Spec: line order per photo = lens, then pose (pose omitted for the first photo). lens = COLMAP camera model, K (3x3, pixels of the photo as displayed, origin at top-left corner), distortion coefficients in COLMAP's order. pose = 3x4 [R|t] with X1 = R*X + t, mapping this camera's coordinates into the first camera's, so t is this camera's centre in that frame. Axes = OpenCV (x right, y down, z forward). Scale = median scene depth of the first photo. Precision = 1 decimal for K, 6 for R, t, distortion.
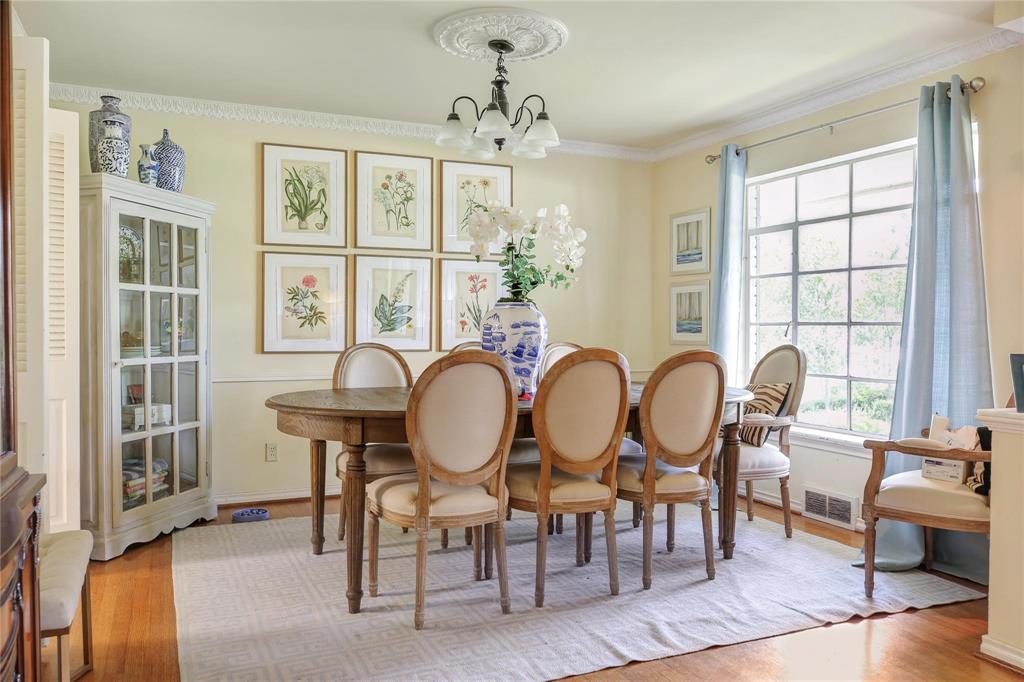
lens RADIAL K [[745.5, 0, 505.8], [0, 745.5, 336.6], [0, 0, 1]] dist [0.018970, 0.001959]
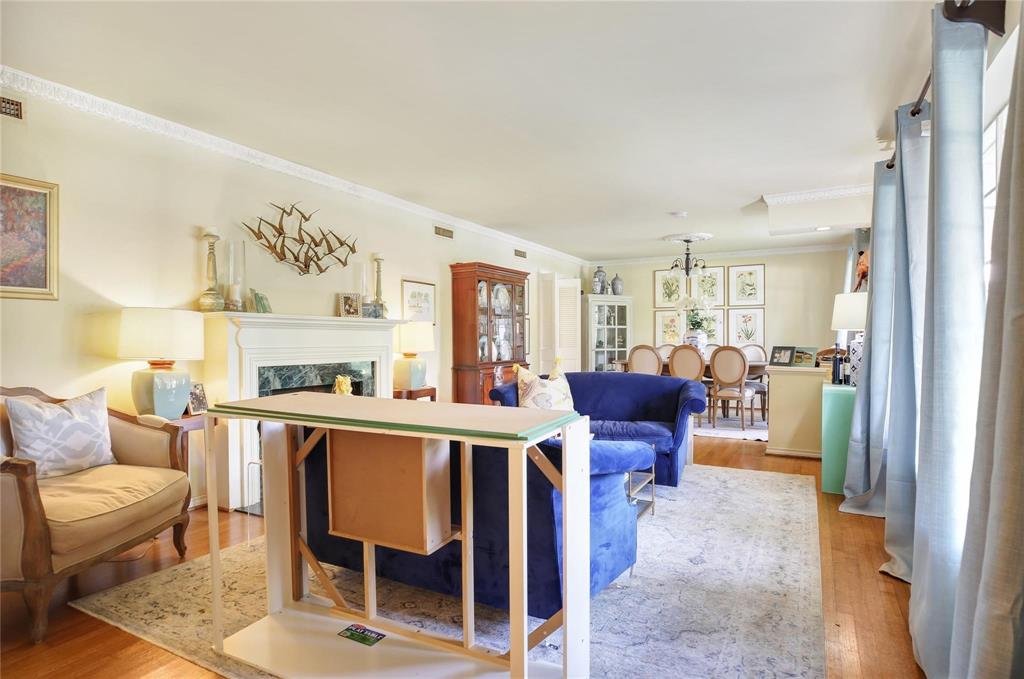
lens RADIAL K [[579.1, 0, 517.9], [0, 579.1, 342.6], [0, 0, 1]] dist [0.002076, 0.000880]
pose [[0.615426, 0.003050, -0.788189, 1.012179], [-0.012108, 0.999911, -0.005584, 0.018703], [0.788102, 0.012980, 0.615408, -0.668931]]
